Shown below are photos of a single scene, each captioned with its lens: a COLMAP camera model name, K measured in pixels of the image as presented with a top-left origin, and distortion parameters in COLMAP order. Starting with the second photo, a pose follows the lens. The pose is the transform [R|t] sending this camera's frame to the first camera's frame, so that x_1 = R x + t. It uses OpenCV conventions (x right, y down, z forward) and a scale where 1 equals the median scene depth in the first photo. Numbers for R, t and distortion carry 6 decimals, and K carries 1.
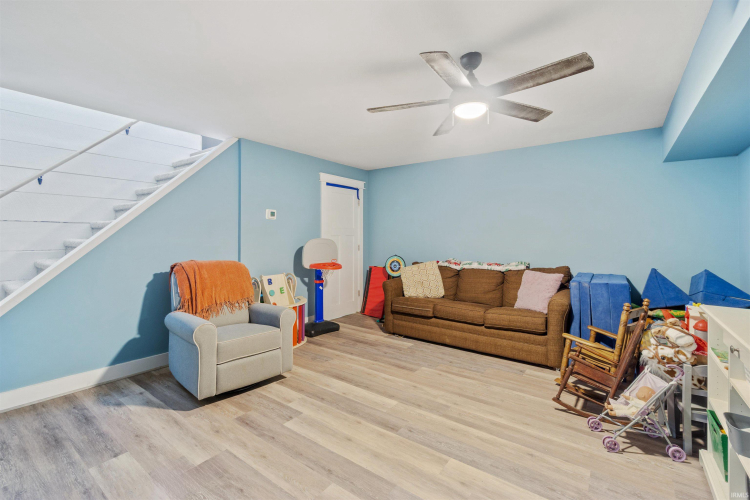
lens RADIAL K [[328.1, 0, 376.1], [0, 328.1, 244.1], [0, 0, 1]] dist [0.001583, 0.000091]
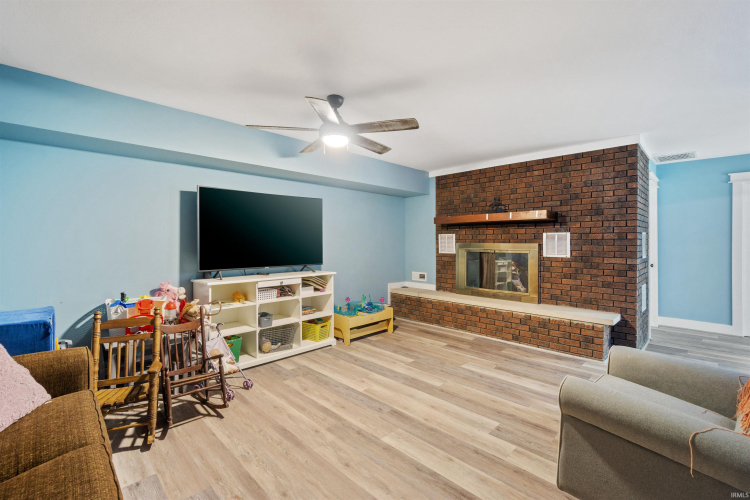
lens RADIAL K [[328.1, 0, 376.1], [0, 328.1, 244.1], [0, 0, 1]] dist [0.001583, 0.000091]
pose [[-0.988778, -0.006430, 0.149257, -0.046316], [-0.001554, 0.999462, 0.032761, -0.046956], [-0.149387, 0.032161, -0.988256, 2.005014]]
